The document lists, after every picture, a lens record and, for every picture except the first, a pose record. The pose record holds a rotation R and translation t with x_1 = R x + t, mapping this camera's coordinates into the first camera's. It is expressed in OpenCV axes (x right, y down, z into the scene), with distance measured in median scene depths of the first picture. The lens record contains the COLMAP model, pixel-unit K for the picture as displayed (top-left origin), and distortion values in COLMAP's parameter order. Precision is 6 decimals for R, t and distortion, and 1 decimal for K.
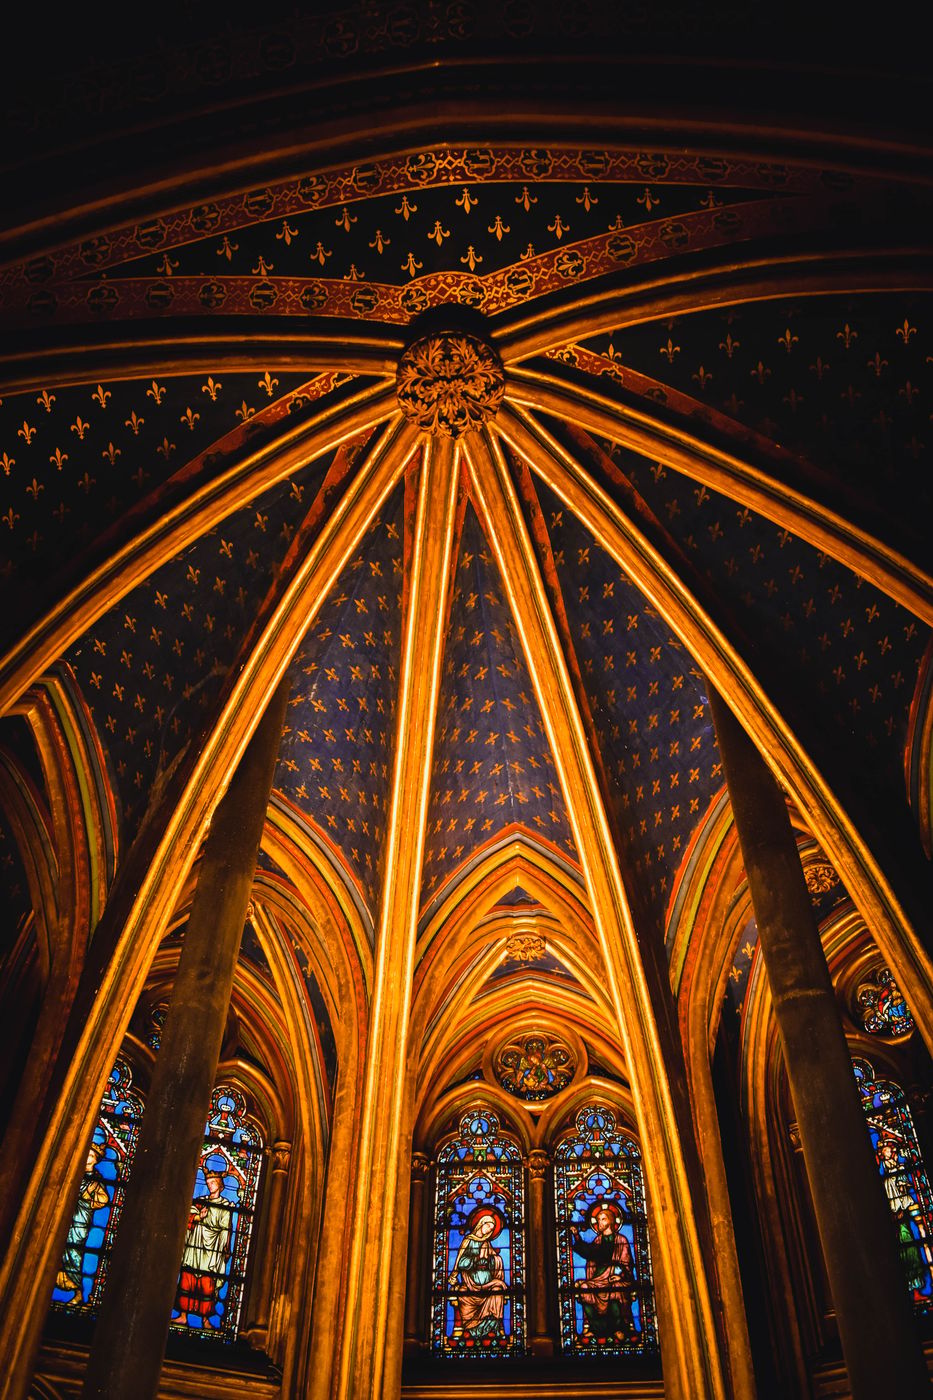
lens RADIAL K [[1093.6, 0, 466.5], [0, 1093.6, 700.0], [0, 0, 1]] dist [-0.094115, 0.012911]
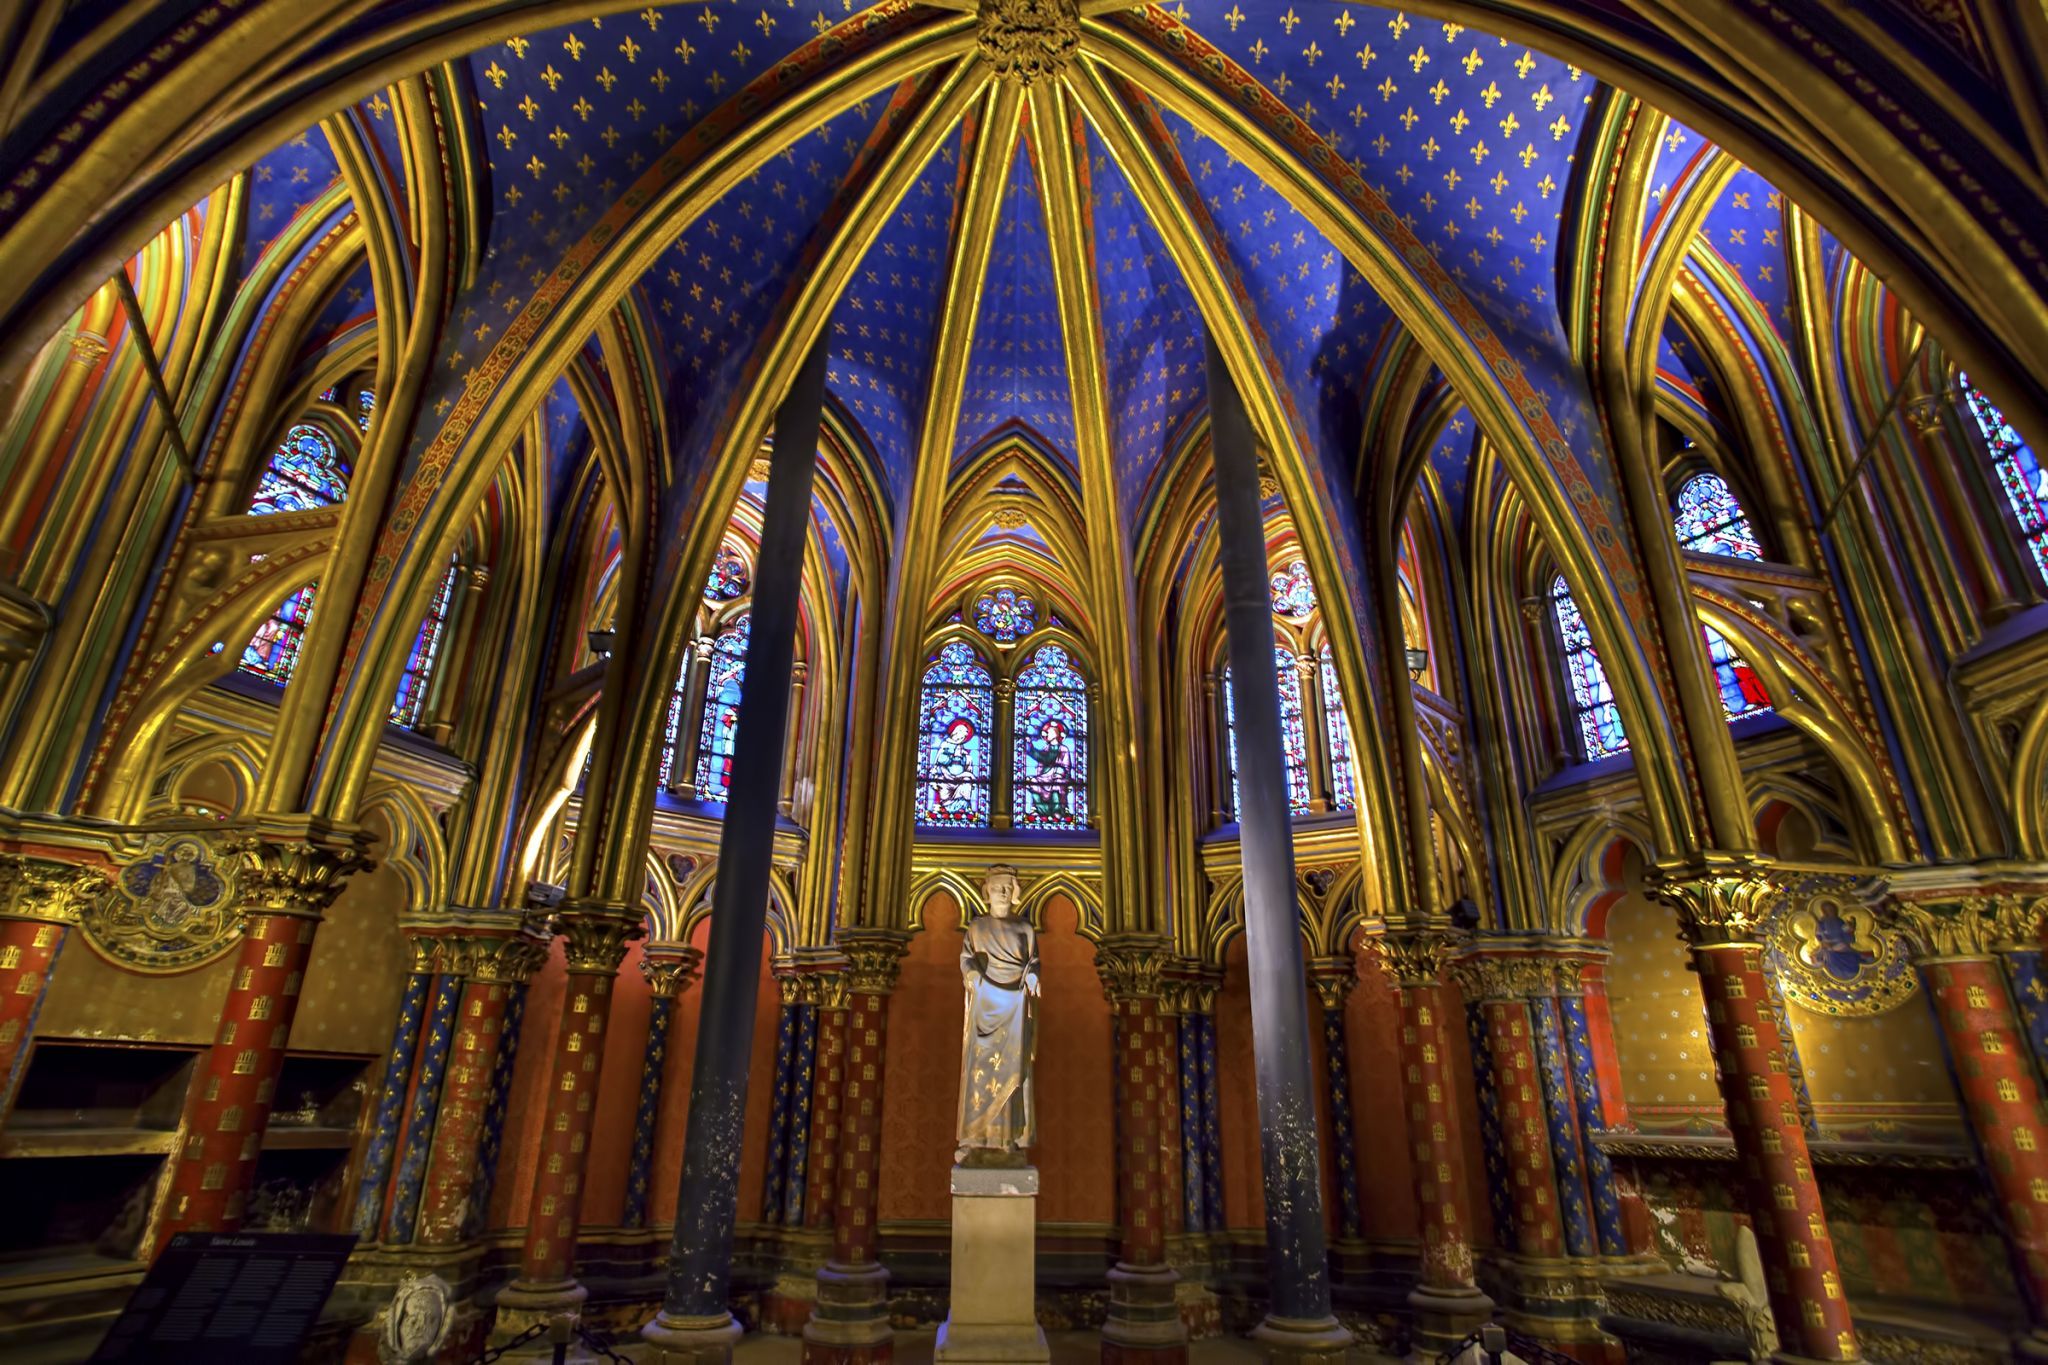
lens RADIAL K [[1013.9, 0, 1015.9], [0, 1013.9, 680.8], [0, 0, 1]] dist [-0.057431, 0.024914]
pose [[0.991068, 0.054886, 0.121540, -0.094692], [-0.100021, 0.908730, 0.405222, -0.092545], [-0.088206, -0.413759, 0.906103, -0.118913]]
